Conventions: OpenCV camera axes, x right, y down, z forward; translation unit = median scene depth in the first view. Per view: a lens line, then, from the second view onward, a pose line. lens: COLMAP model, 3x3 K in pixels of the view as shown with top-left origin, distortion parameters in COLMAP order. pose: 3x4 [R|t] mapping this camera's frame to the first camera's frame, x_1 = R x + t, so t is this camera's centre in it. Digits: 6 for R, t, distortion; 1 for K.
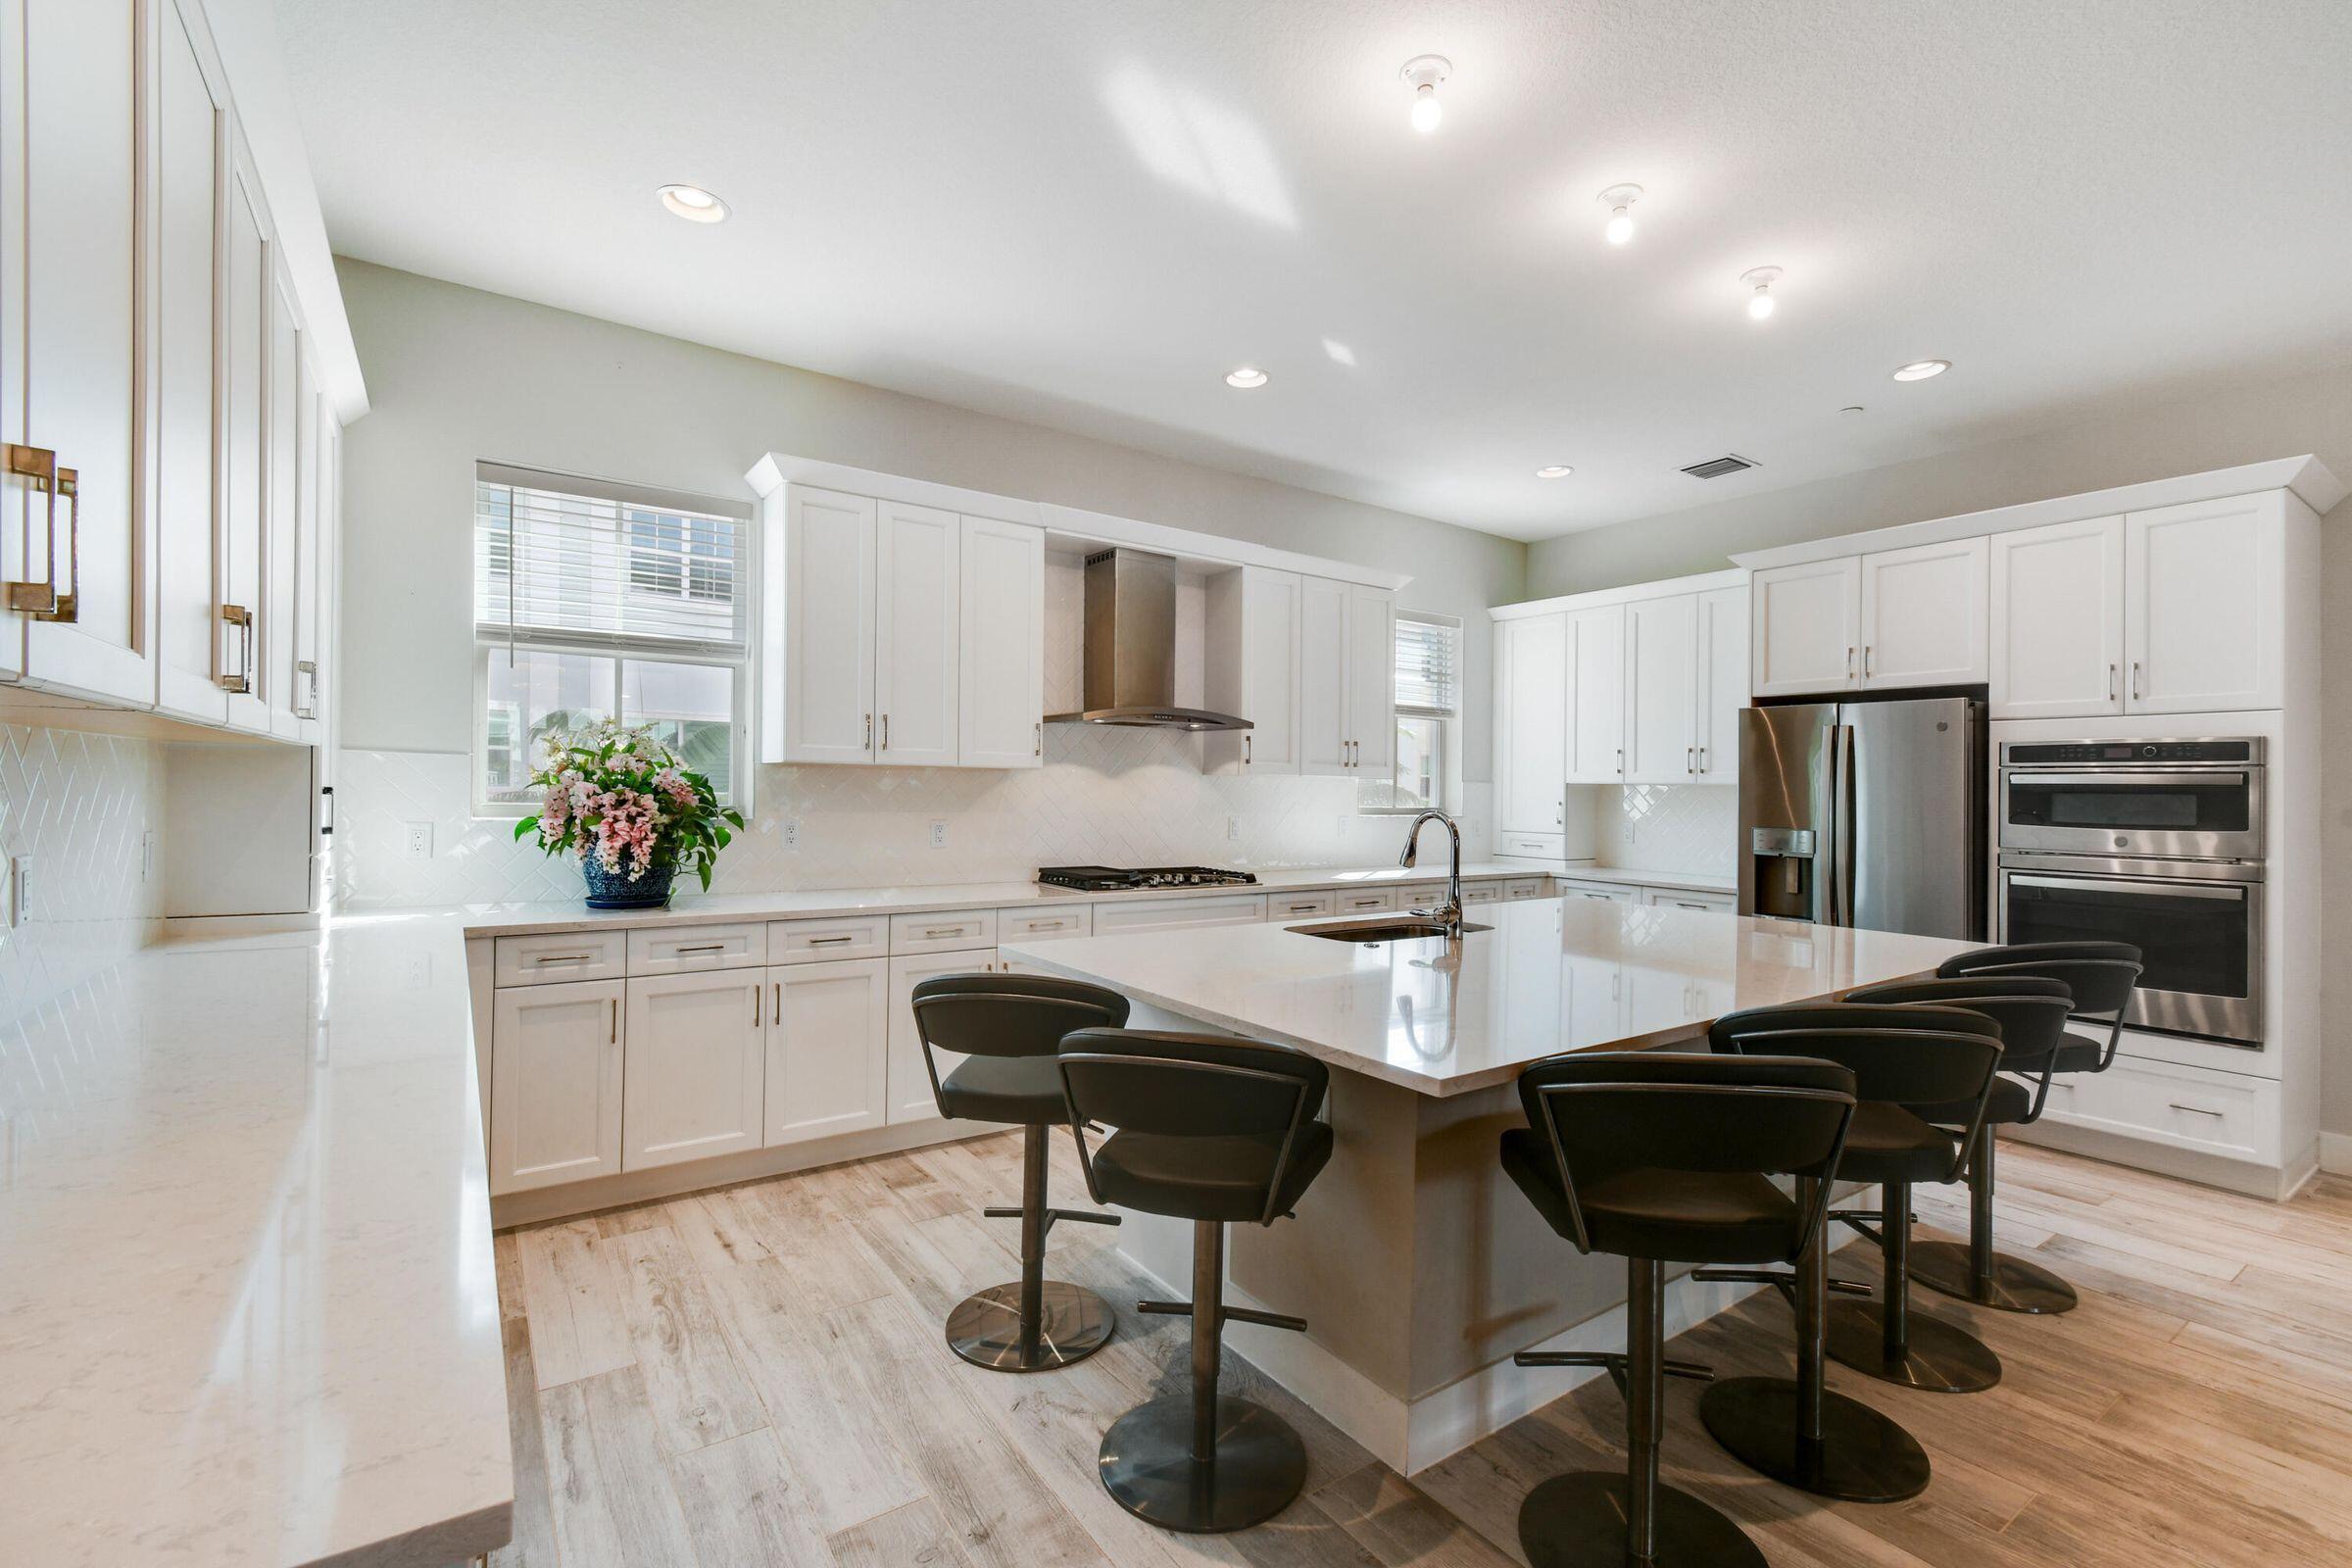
lens RADIAL K [[1035.4, 0, 1177.7], [0, 1035.4, 758.7], [0, 0, 1]] dist [0.000209, -0.000432]
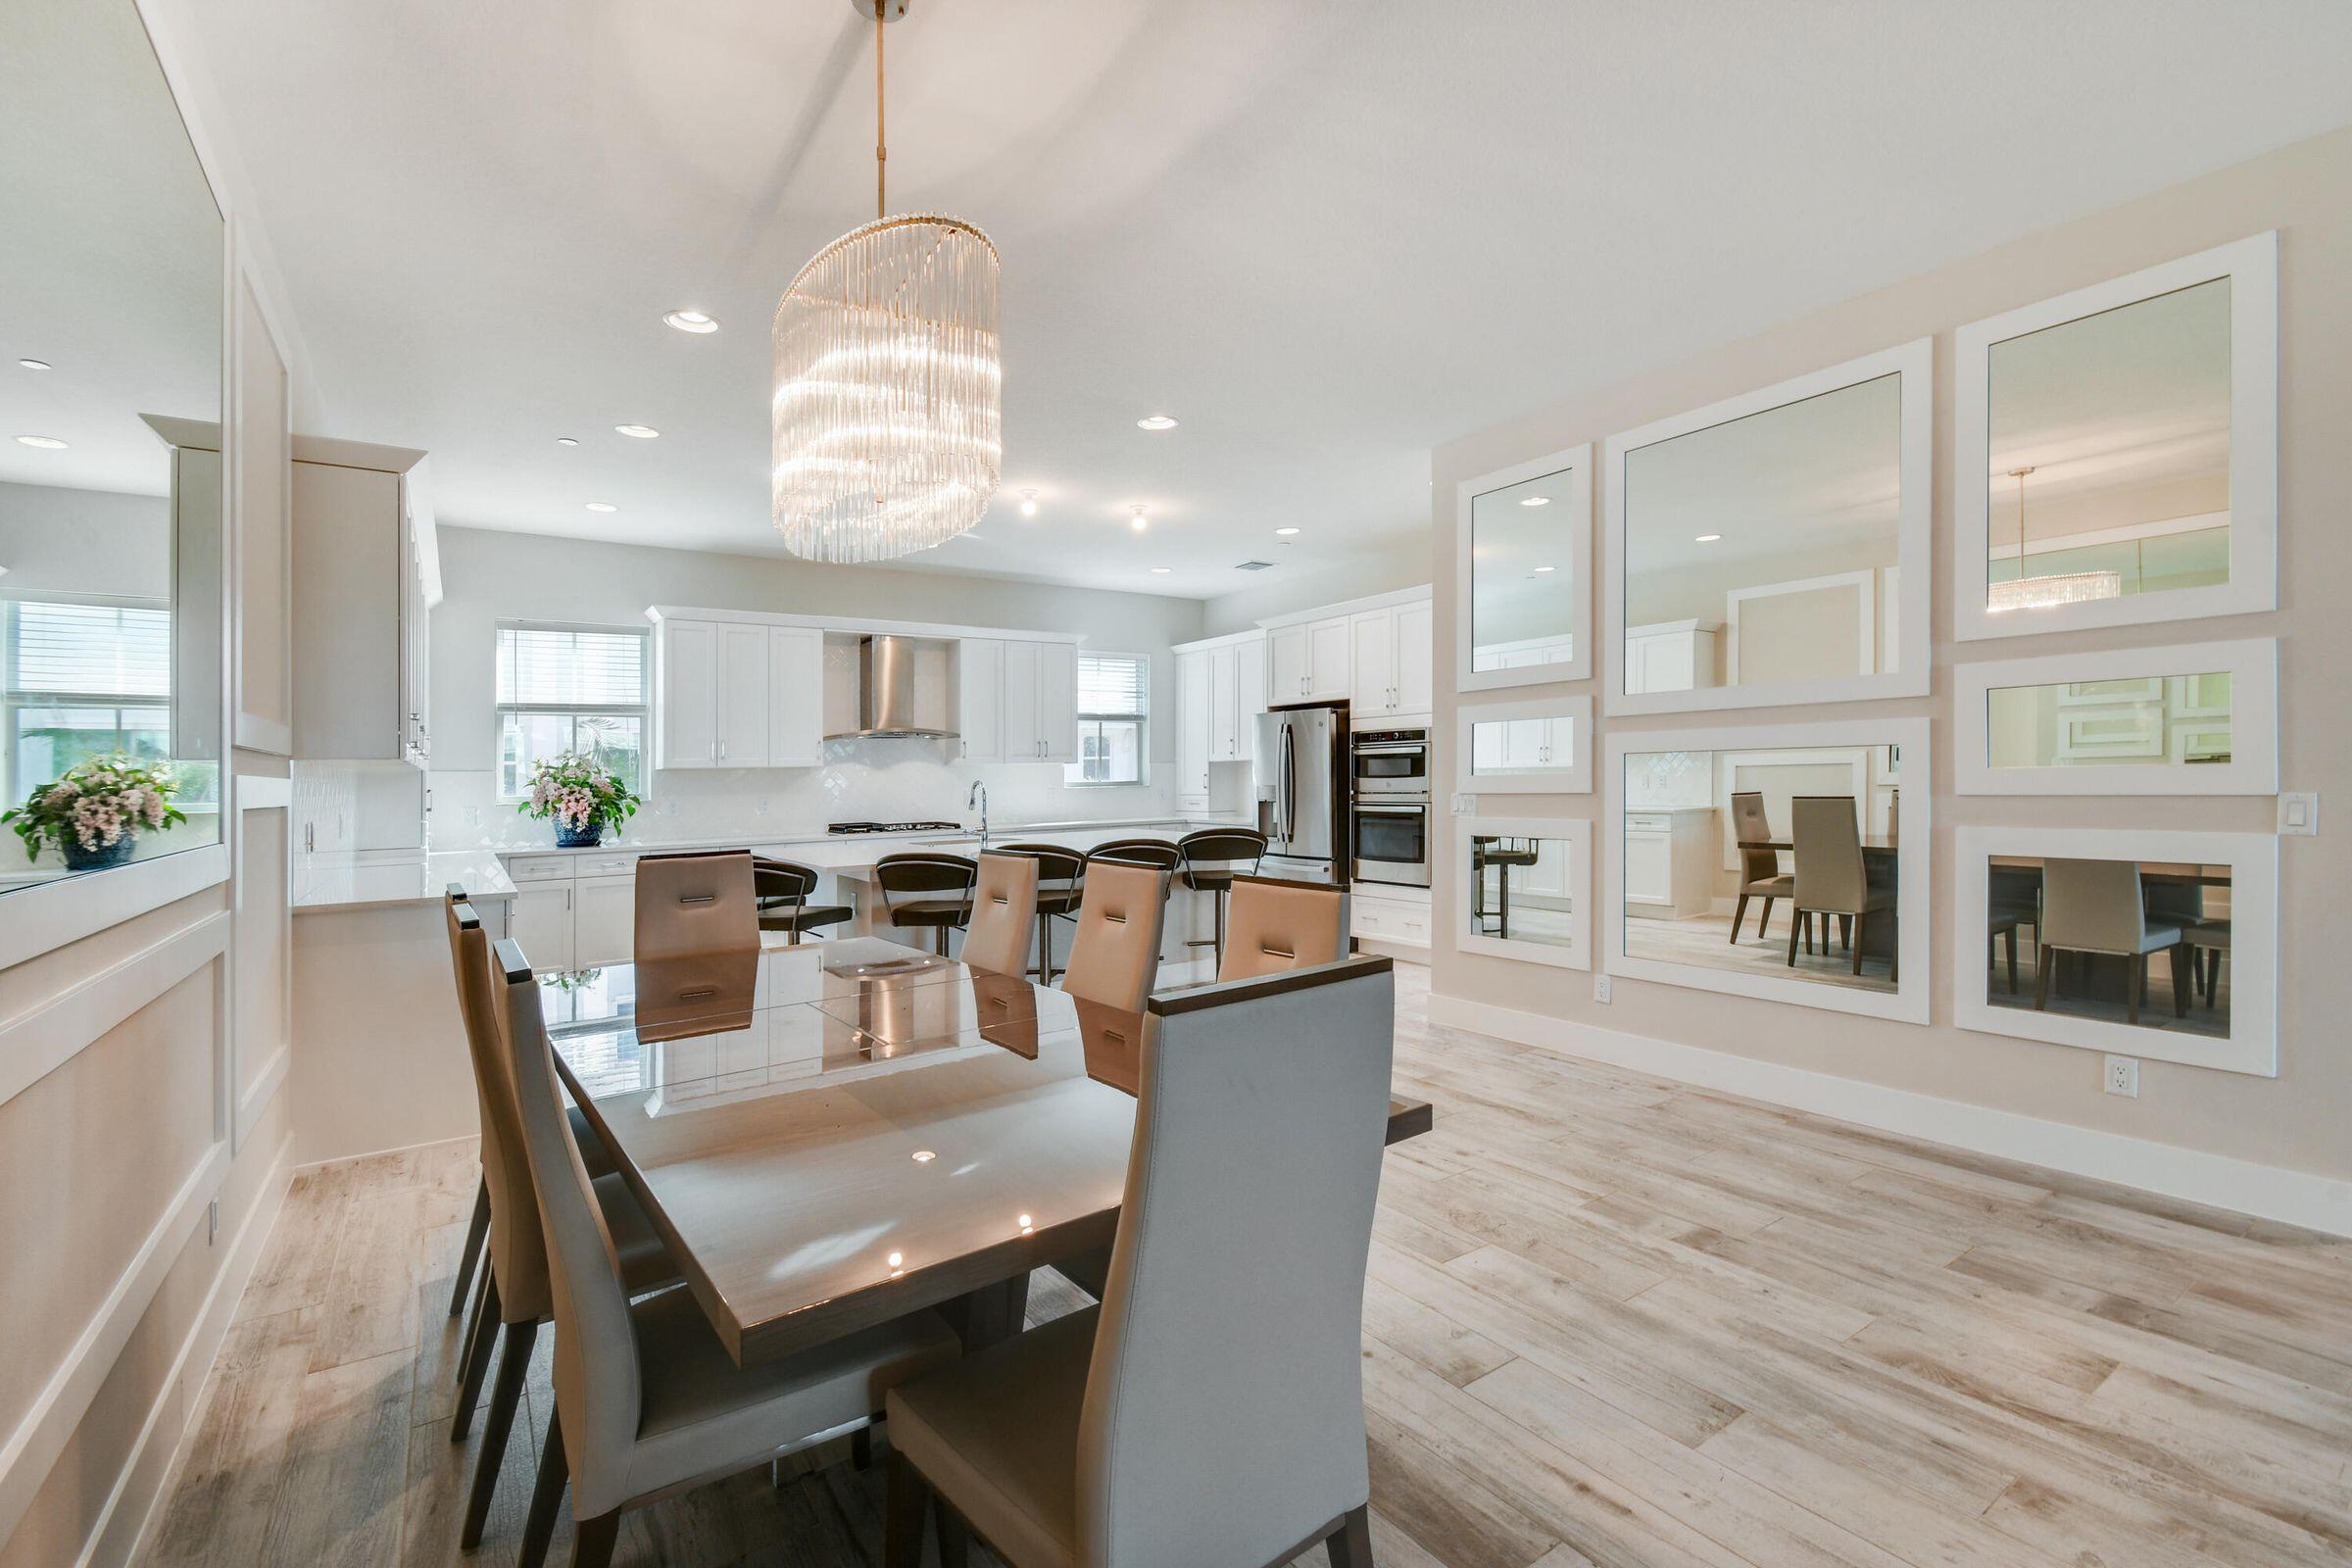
lens RADIAL K [[1032.1, 0, 1205.5], [0, 1032.1, 714.6], [0, 0, 1]] dist [0.002164, -0.000083]
pose [[0.999228, -0.037198, 0.012604, 0.563078], [0.037530, 0.998925, -0.027219, -0.006549], [-0.011578, 0.027671, 0.999550, -0.856618]]
